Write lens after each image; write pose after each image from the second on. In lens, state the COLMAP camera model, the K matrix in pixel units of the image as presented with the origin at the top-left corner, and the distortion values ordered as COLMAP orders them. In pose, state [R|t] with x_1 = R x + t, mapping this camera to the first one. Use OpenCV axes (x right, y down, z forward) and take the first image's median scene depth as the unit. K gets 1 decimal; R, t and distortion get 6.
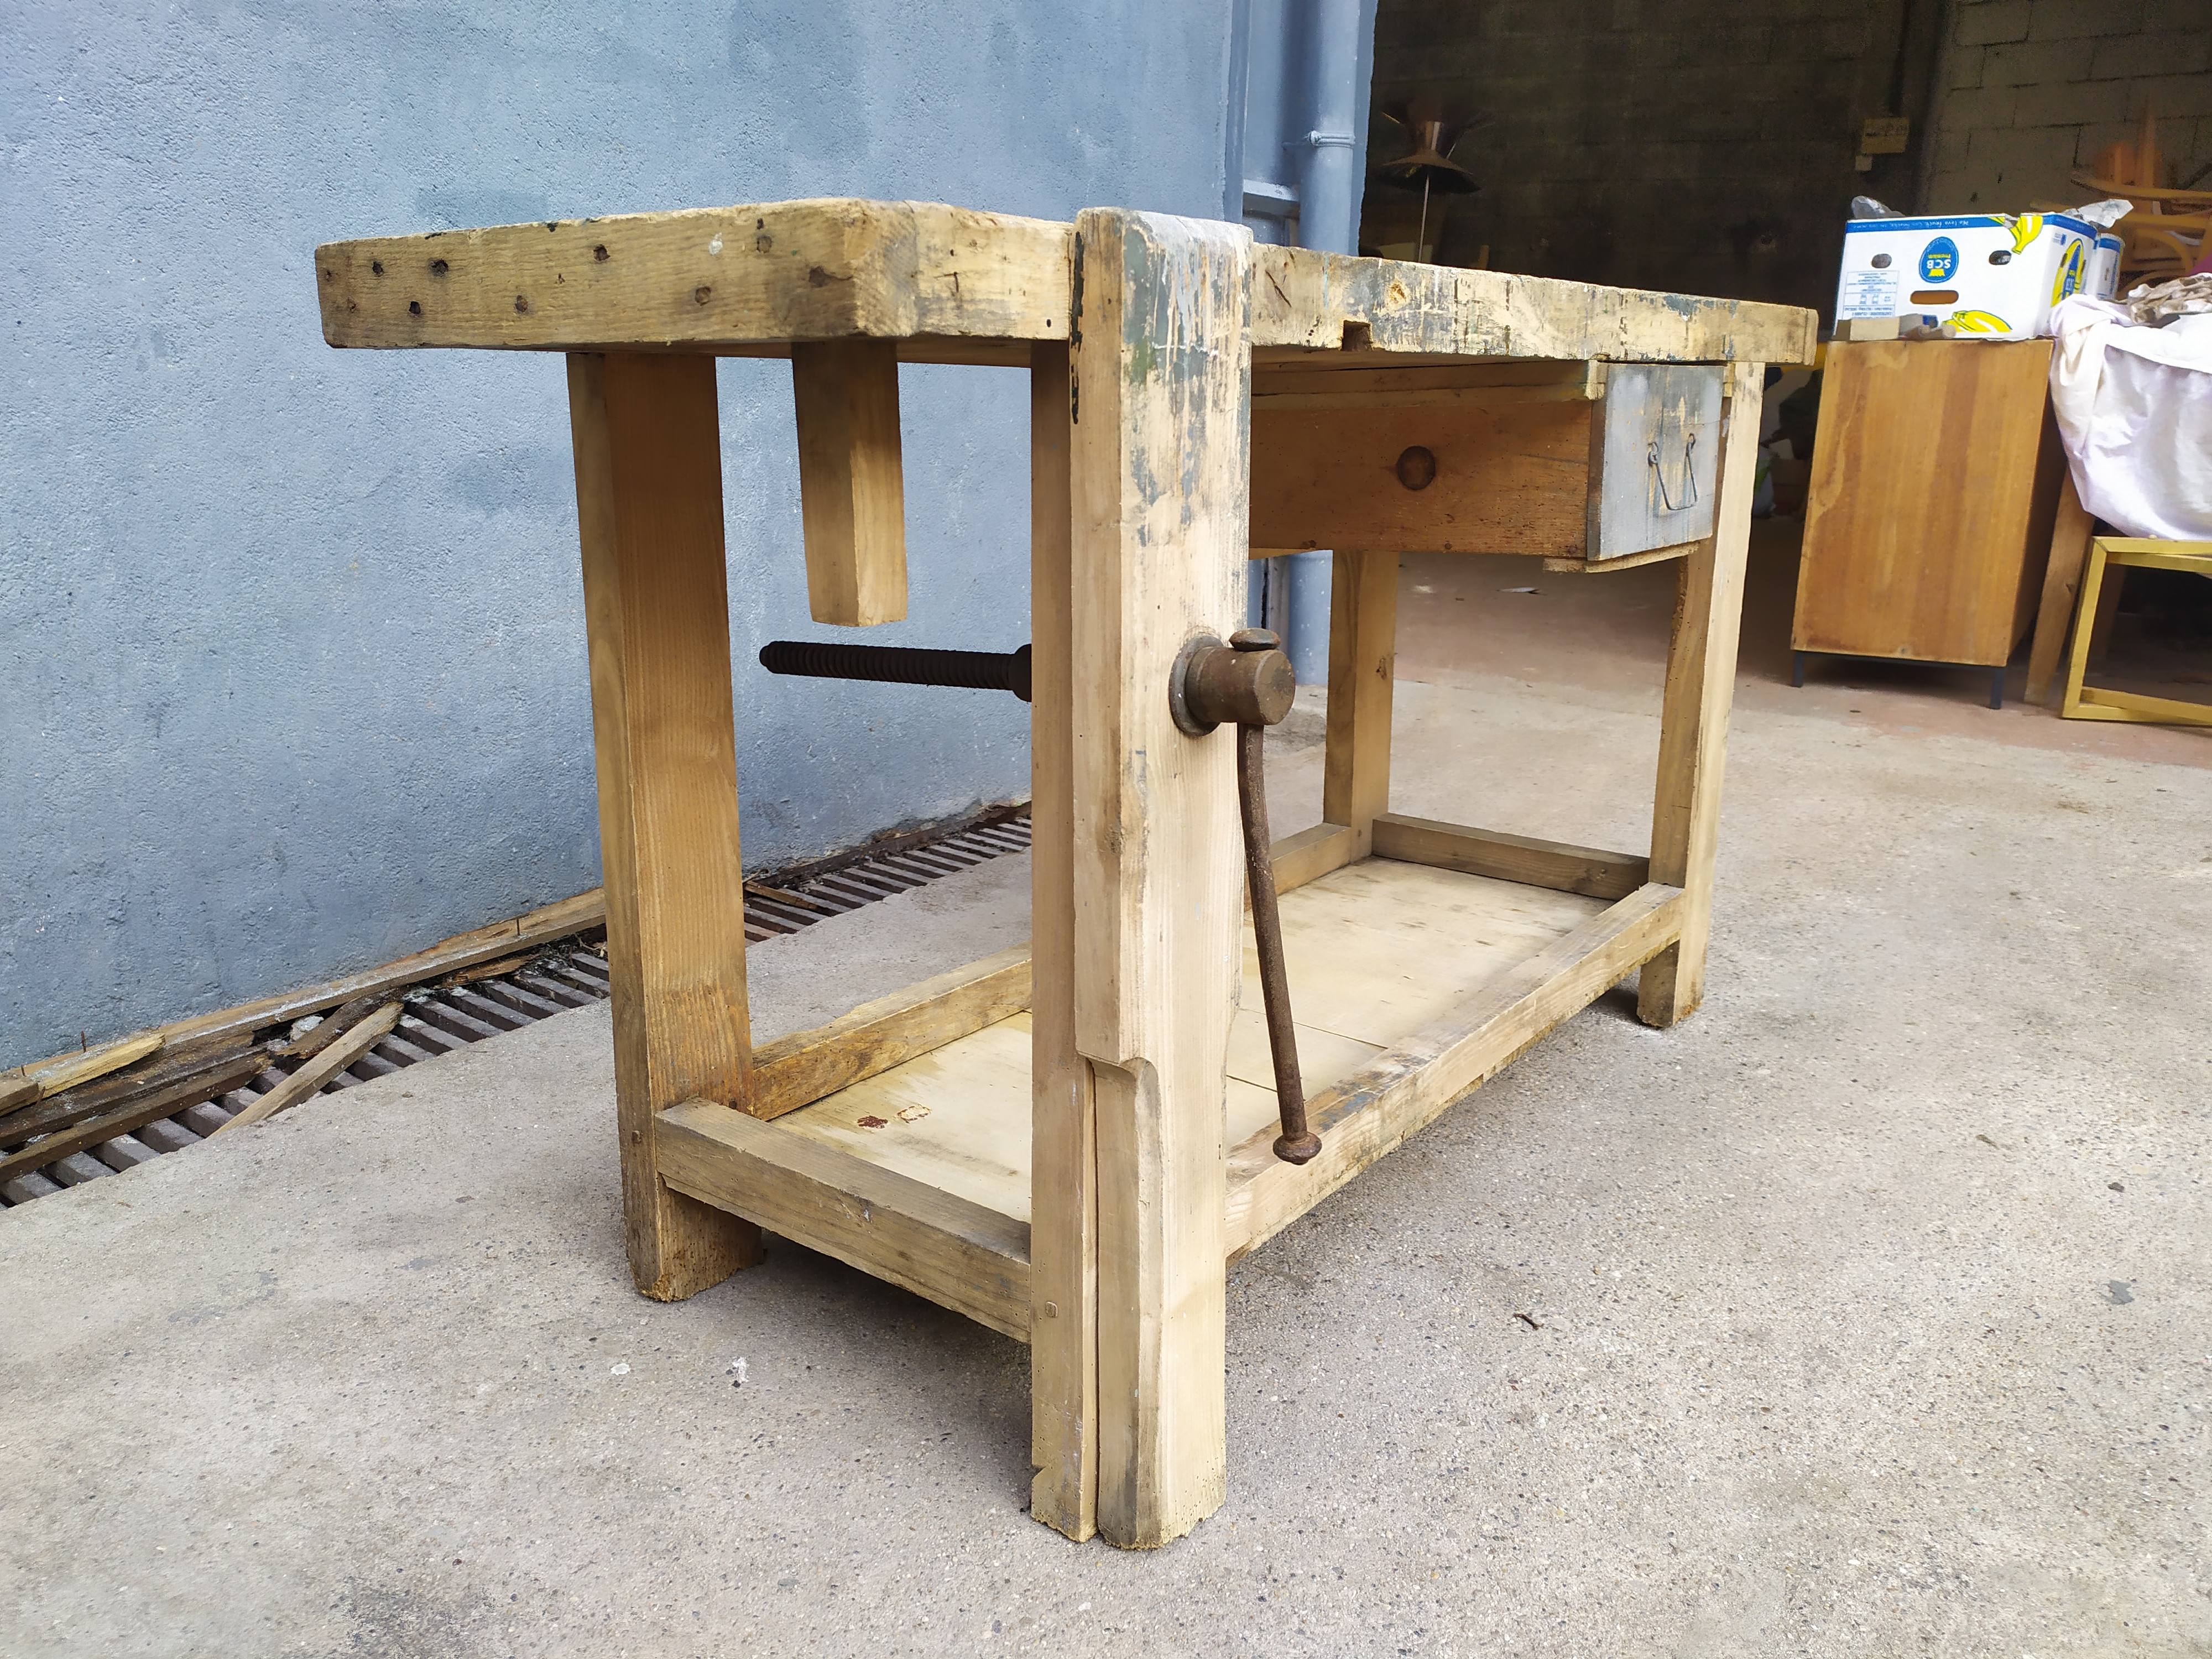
lens RADIAL K [[1655.3, 0, 1093.8], [0, 1655.3, 819.2], [0, 0, 1]] dist [0.055100, -0.056929]
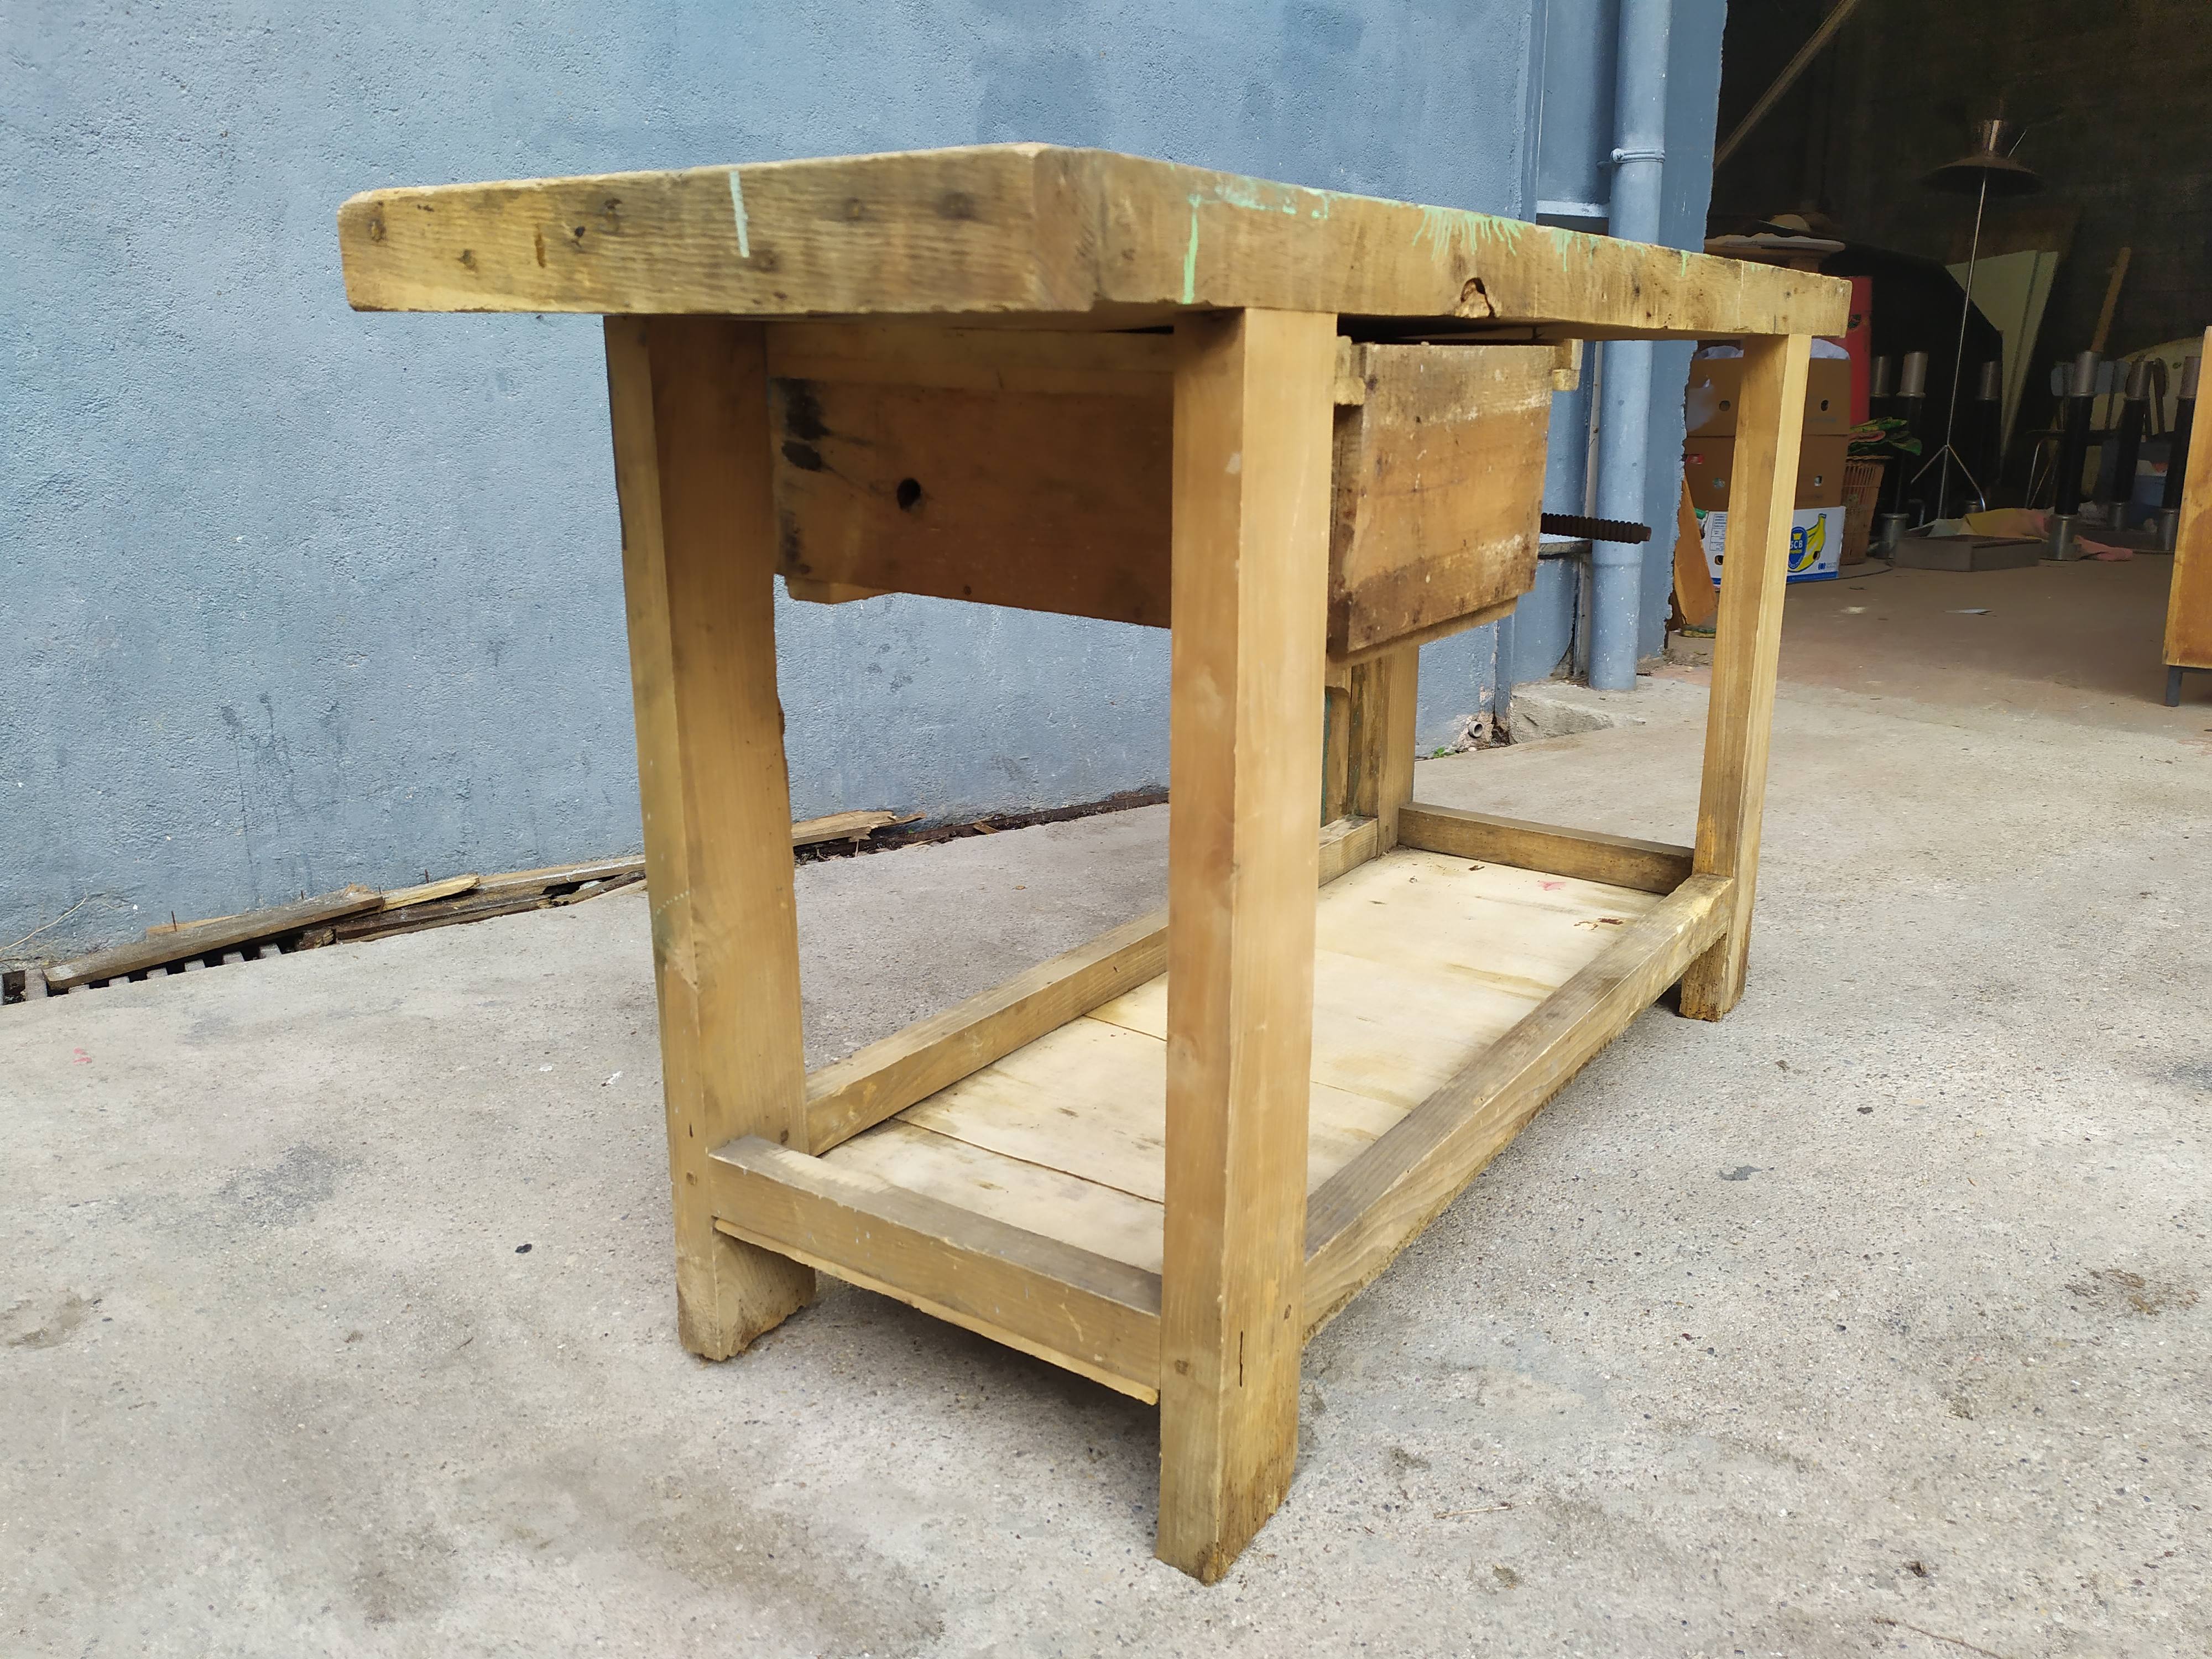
lens RADIAL K [[1655.3, 0, 1124.6], [0, 1655.3, 827.7], [0, 0, 1]] dist [0.055100, -0.056929]
pose [[0.932564, 0.055253, -0.356752, 0.464892], [-0.064638, 0.997804, -0.014429, 0.077563], [0.355171, 0.036515, 0.934088, -0.110108]]
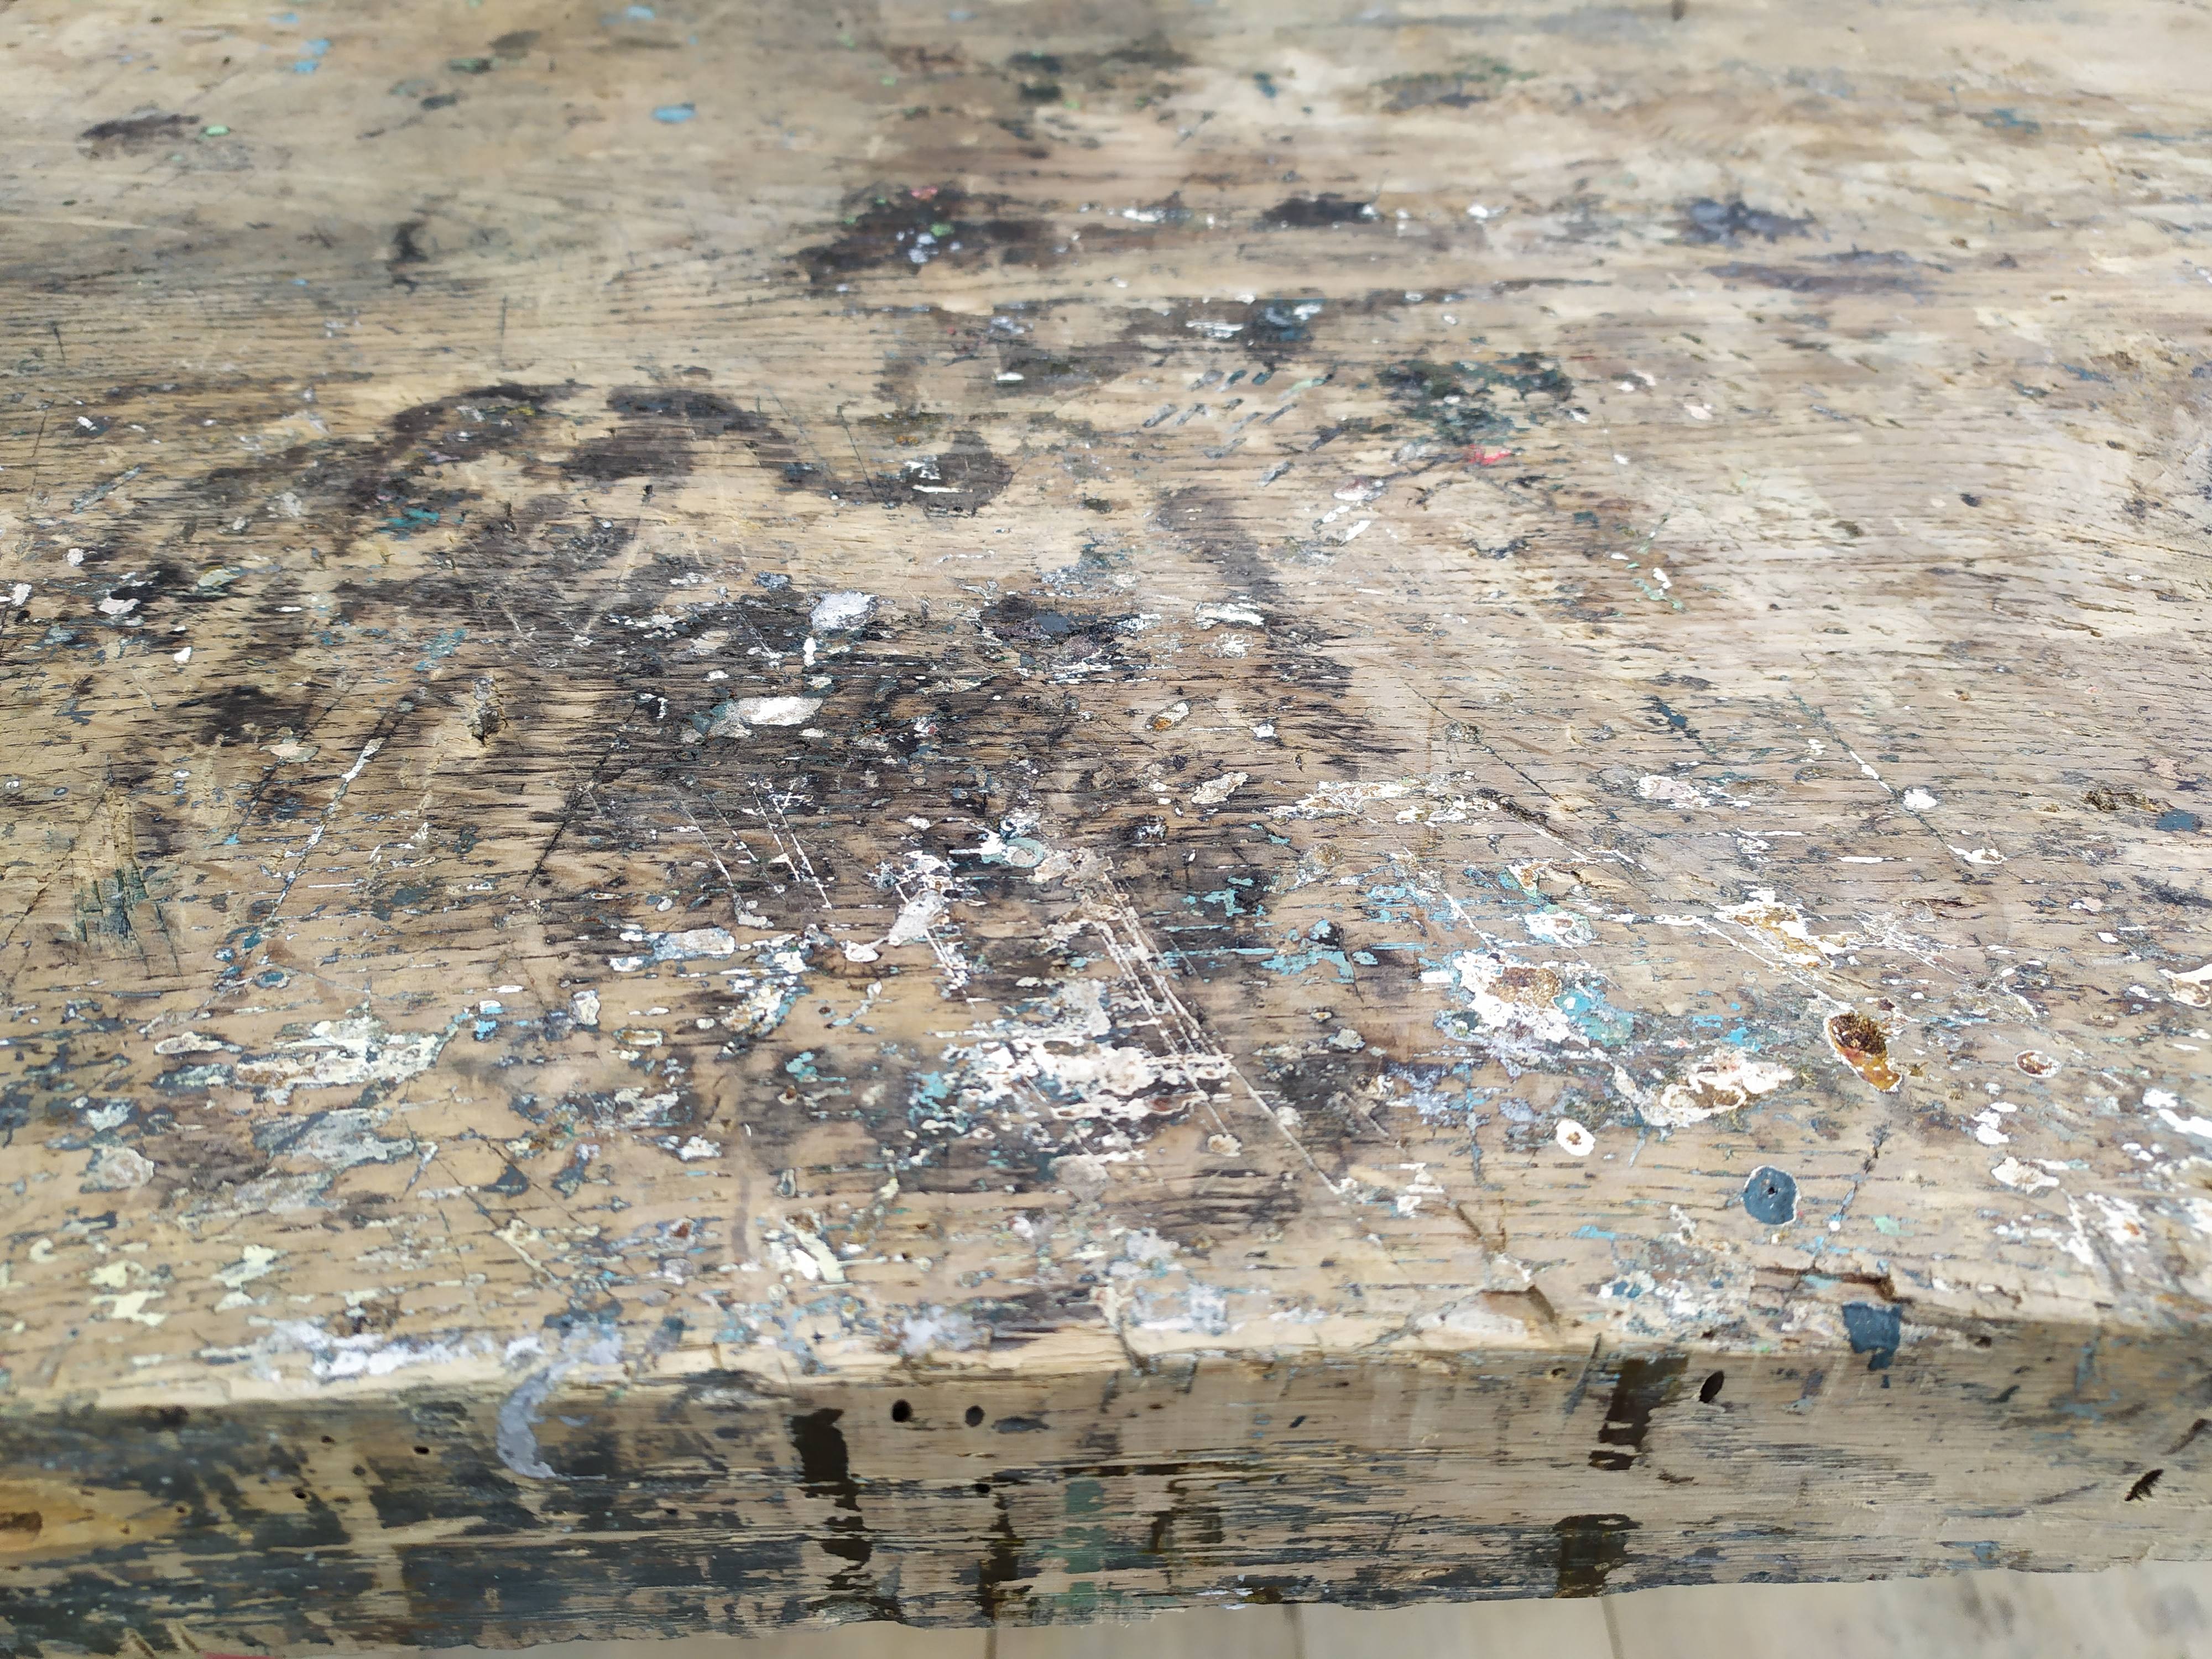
lens RADIAL K [[1688.0, 0, 1102.0], [0, 1688.0, 840.4], [0, 0, 1]] dist [0.053500, -0.063104]
pose [[0.655726, 0.514844, -0.552231, 0.192468], [-0.197110, 0.822805, 0.533048, -0.297790], [0.728815, -0.240683, 0.641015, 0.622720]]
